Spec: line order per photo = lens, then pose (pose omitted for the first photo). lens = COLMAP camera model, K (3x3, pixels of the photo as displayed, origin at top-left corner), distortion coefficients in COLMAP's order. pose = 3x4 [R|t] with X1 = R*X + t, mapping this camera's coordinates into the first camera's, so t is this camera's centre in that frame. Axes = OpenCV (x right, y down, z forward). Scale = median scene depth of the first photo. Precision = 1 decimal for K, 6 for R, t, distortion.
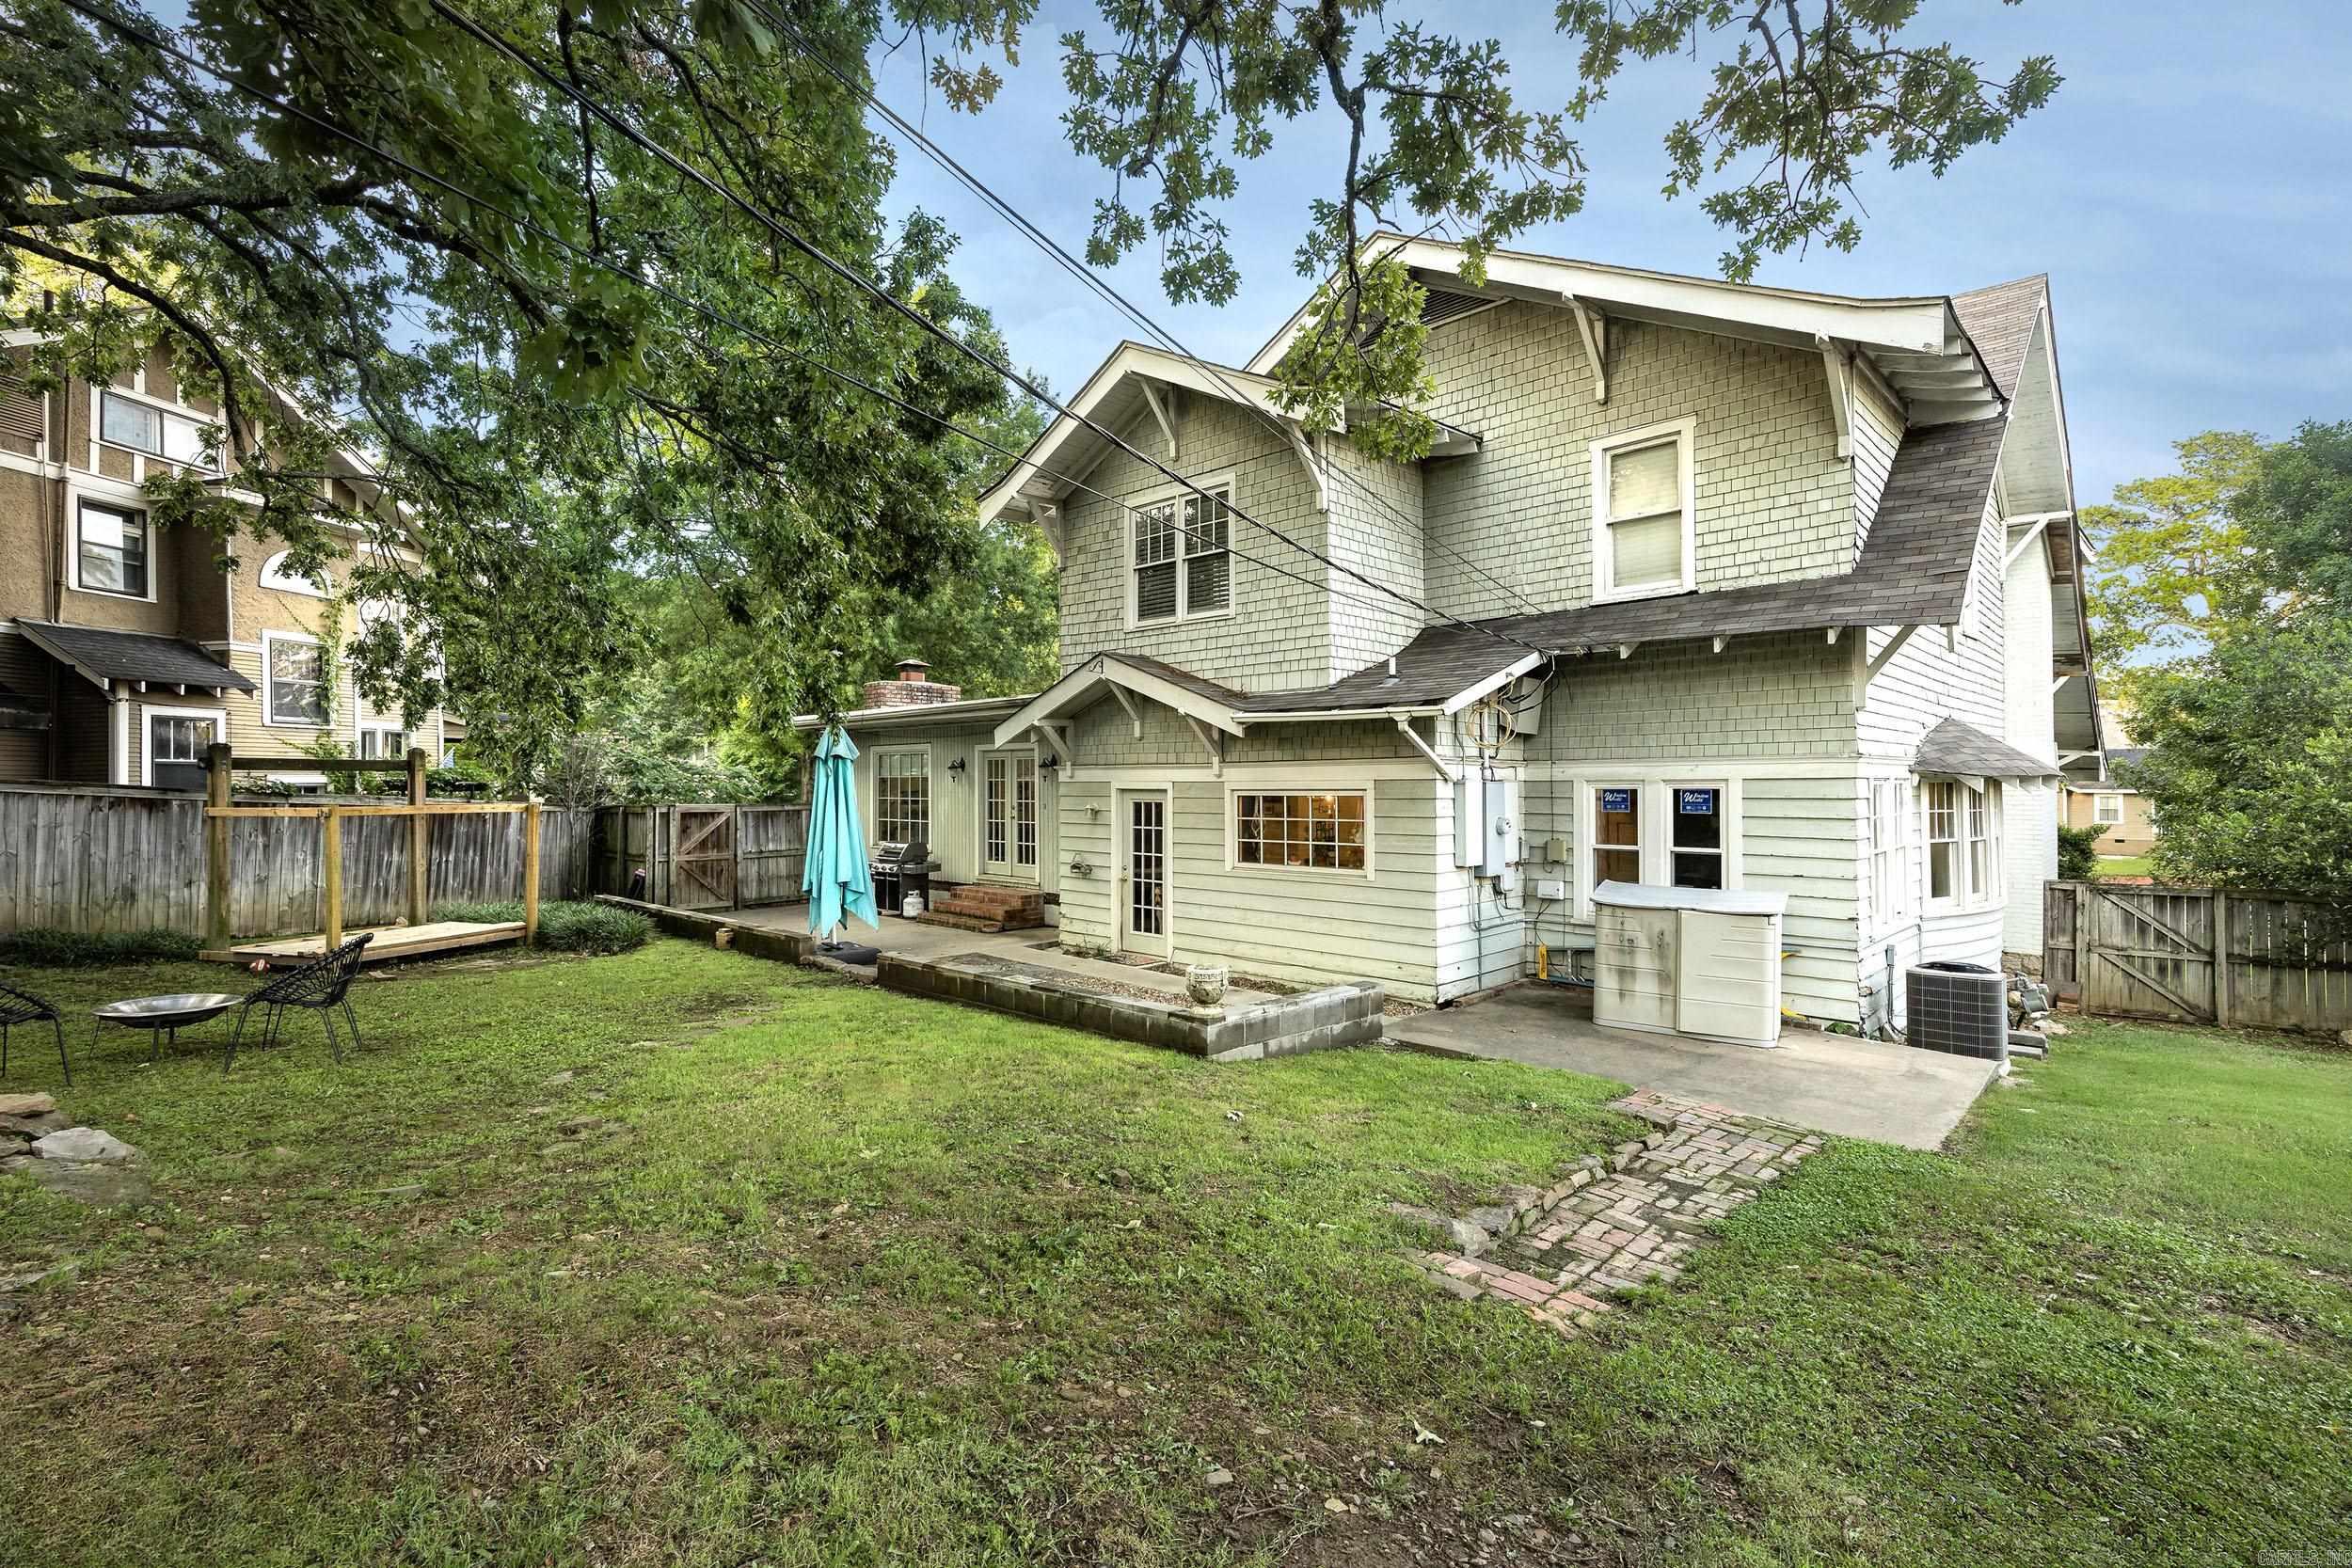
lens RADIAL K [[1027.6, 0, 1101.9], [0, 1027.6, 743.1], [0, 0, 1]] dist [0.001905, 0.000081]
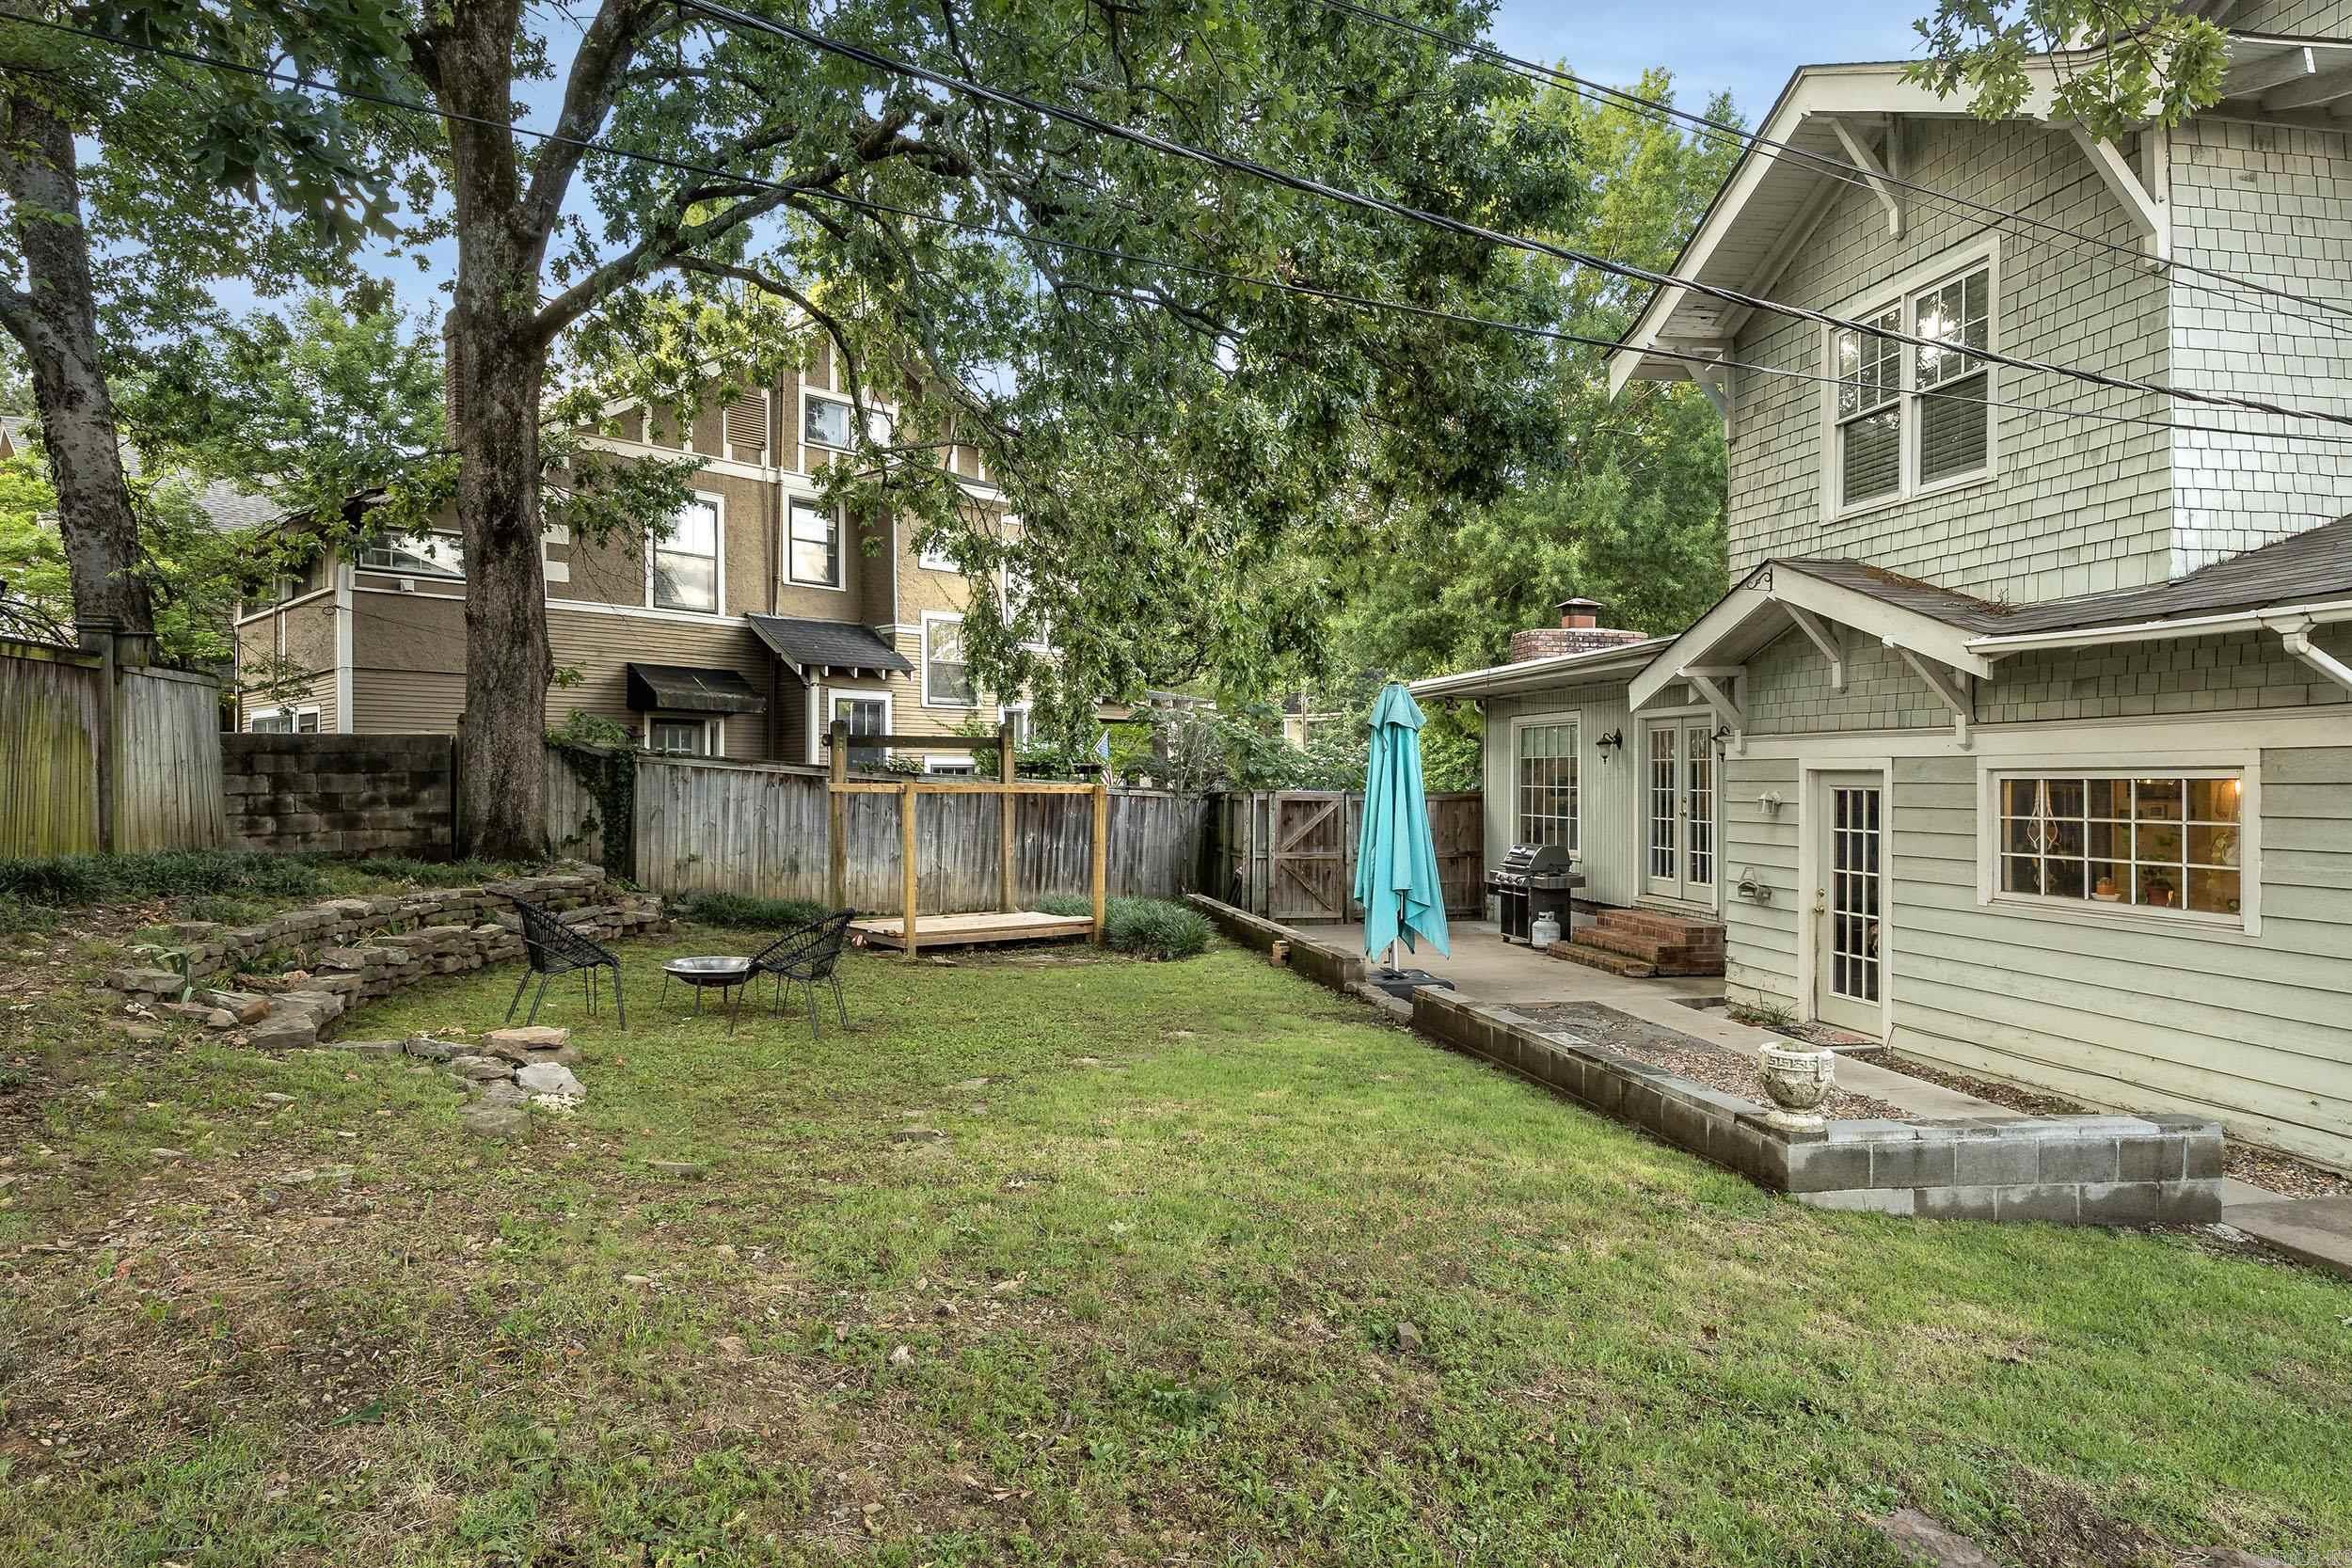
lens RADIAL K [[1318.2, 0, 1177.9], [0, 1318.2, 742.1], [0, 0, 1]] dist [0.002177, 0.000208]
pose [[0.838530, -0.006273, -0.544819, 0.136229], [0.011965, 0.999905, 0.006902, 0.017083], [0.544724, -0.012306, 0.838525, 0.092336]]
